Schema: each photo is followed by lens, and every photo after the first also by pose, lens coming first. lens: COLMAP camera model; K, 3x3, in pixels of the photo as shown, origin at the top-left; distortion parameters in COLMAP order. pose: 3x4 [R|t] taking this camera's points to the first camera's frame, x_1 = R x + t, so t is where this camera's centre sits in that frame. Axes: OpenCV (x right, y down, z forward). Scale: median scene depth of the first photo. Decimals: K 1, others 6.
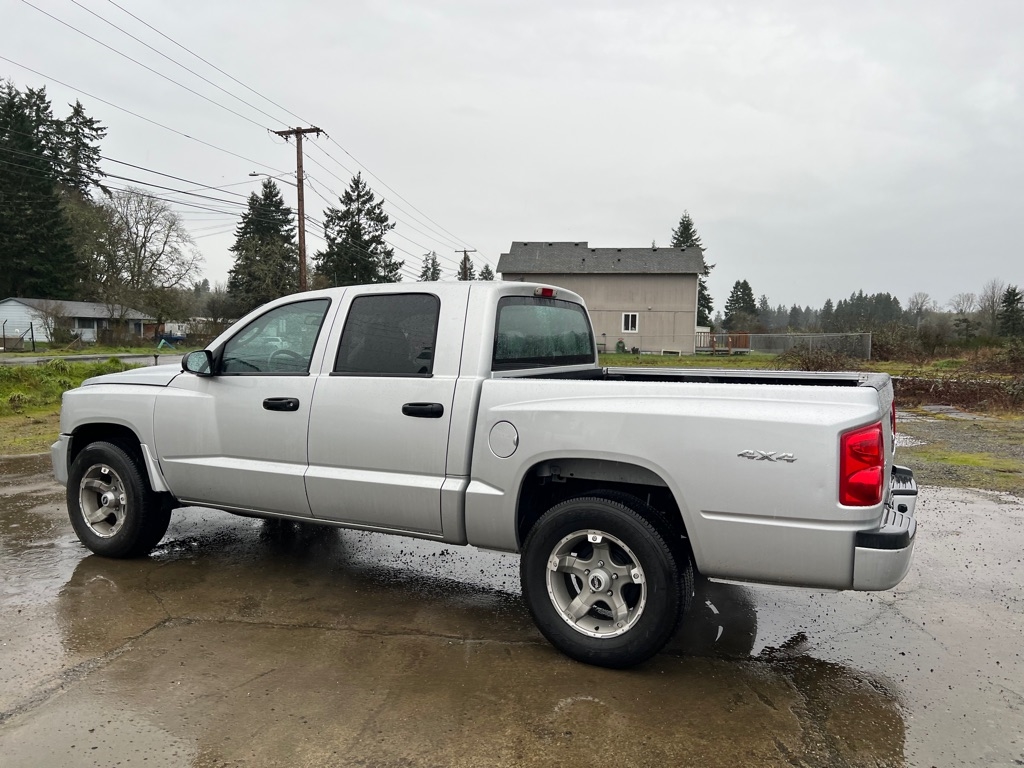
lens RADIAL K [[766.1, 0, 518.7], [0, 766.1, 383.5], [0, 0, 1]] dist [0.053652, -0.064657]
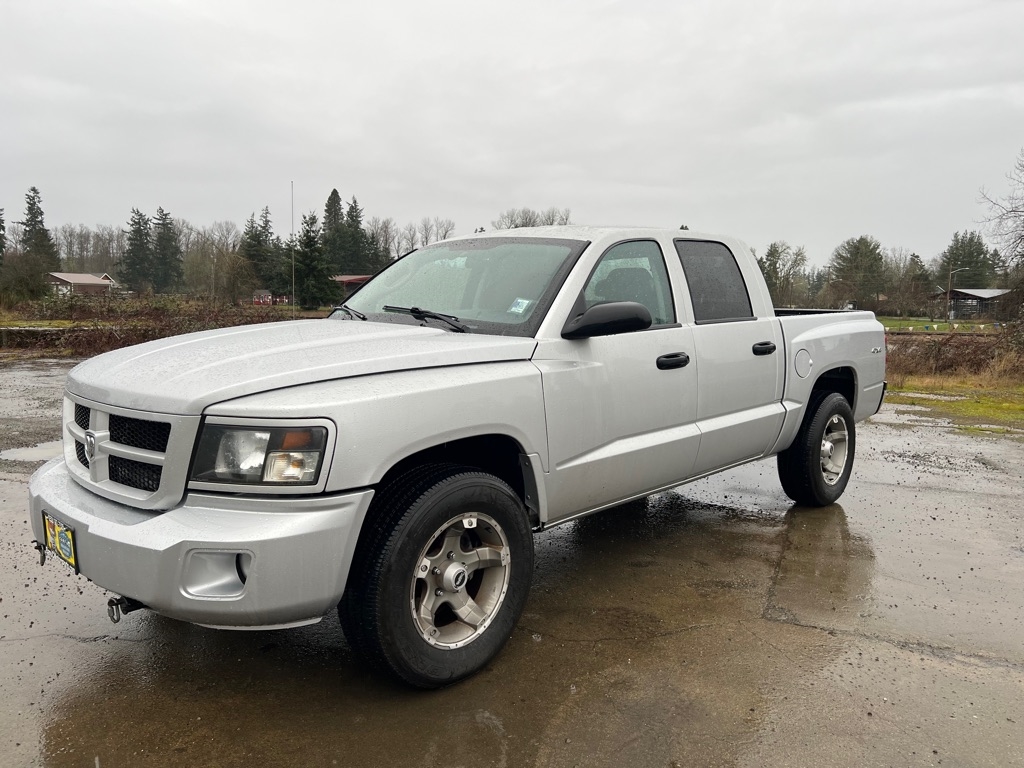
lens RADIAL K [[766.1, 0, 507.8], [0, 766.1, 381.2], [0, 0, 1]] dist [0.053652, -0.064657]
pose [[0.280471, -0.114836, 0.952968, -0.098396], [0.053722, 0.993139, 0.103866, -0.004192], [-0.958358, 0.022064, 0.284716, 0.077238]]
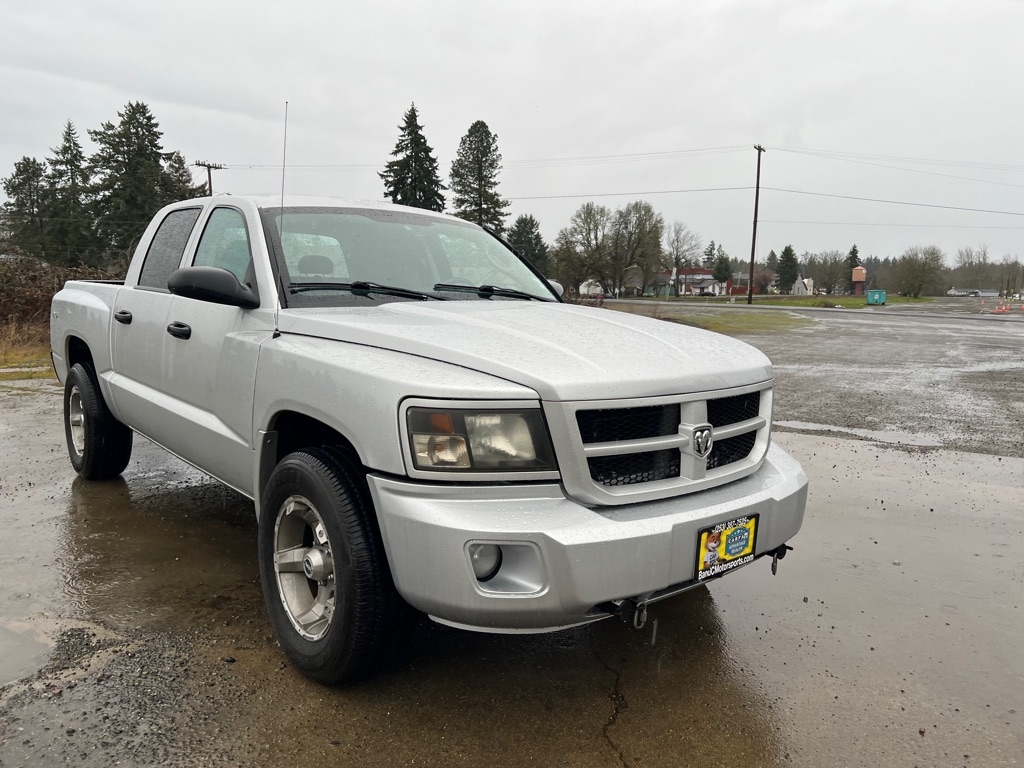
lens RADIAL K [[766.1, 0, 520.7], [0, 766.1, 380.9], [0, 0, 1]] dist [0.053652, -0.064657]
pose [[-0.924044, -0.079440, 0.373941, -0.064817], [-0.009964, 0.982843, 0.184175, -0.008240], [-0.382156, 0.166460, -0.908982, 0.164761]]
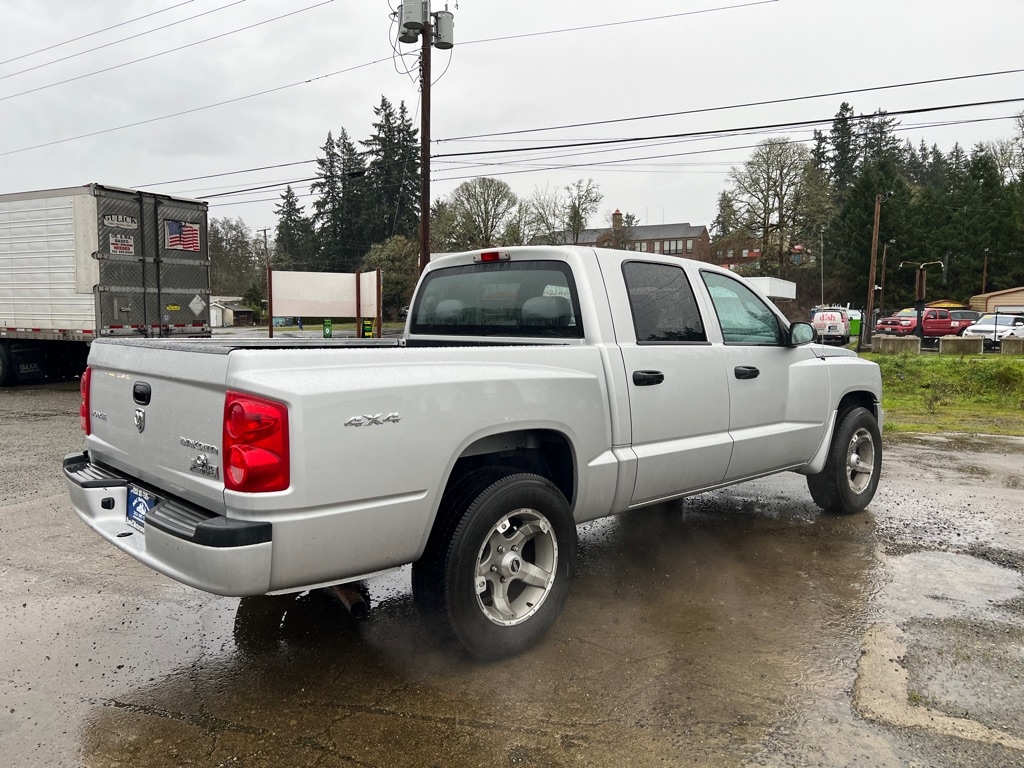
lens RADIAL K [[766.1, 0, 514.4], [0, 766.1, 379.0], [0, 0, 1]] dist [0.053652, -0.064657]
pose [[-0.325744, 0.059555, -0.943580, 0.079670], [-0.066780, 0.994072, 0.085796, -0.004525], [0.943097, 0.090959, -0.319836, 0.115876]]
